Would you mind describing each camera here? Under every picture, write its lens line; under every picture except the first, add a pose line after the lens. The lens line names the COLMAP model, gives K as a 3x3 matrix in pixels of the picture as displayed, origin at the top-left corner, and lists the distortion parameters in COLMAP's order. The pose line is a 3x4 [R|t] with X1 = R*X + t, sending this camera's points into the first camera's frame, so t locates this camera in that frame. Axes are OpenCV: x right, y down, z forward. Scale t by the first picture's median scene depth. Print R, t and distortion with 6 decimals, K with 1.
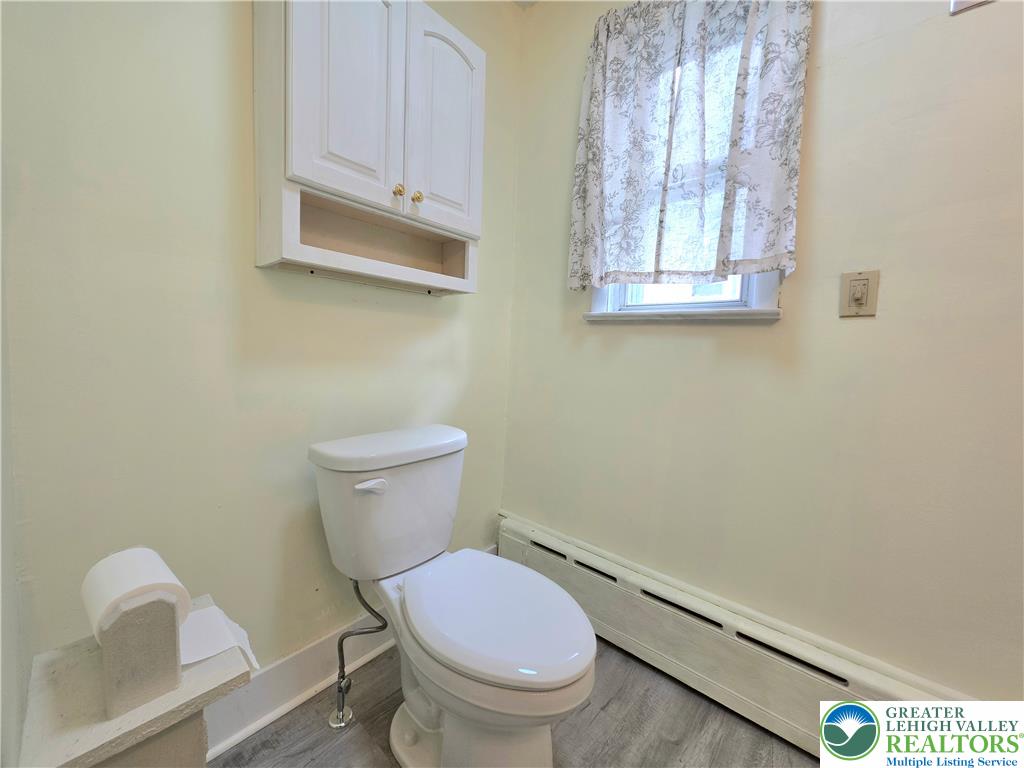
lens RADIAL K [[413.3, 0, 504.3], [0, 413.3, 384.8], [0, 0, 1]] dist [-0.000926, 0.000840]
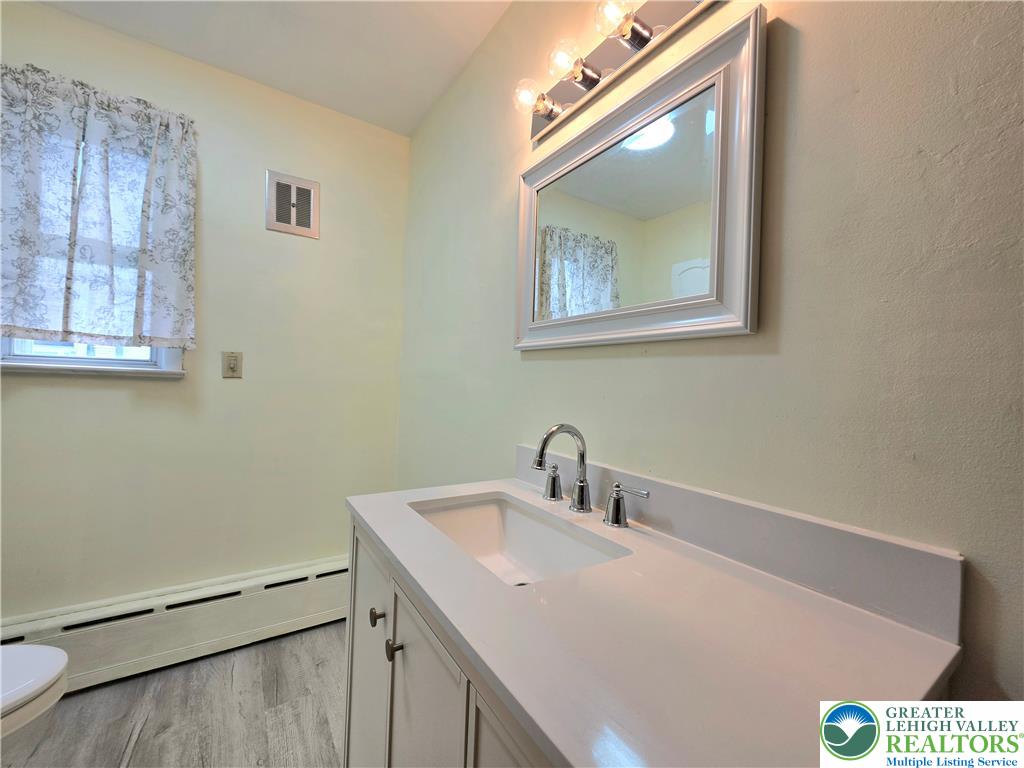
lens RADIAL K [[413.3, 0, 506.2], [0, 413.3, 379.8], [0, 0, 1]] dist [-0.000926, 0.000840]
pose [[0.257979, -0.020915, 0.965924, -0.418326], [0.057275, 0.998338, 0.006320, -0.087361], [-0.964451, 0.053693, 0.258748, -0.441677]]
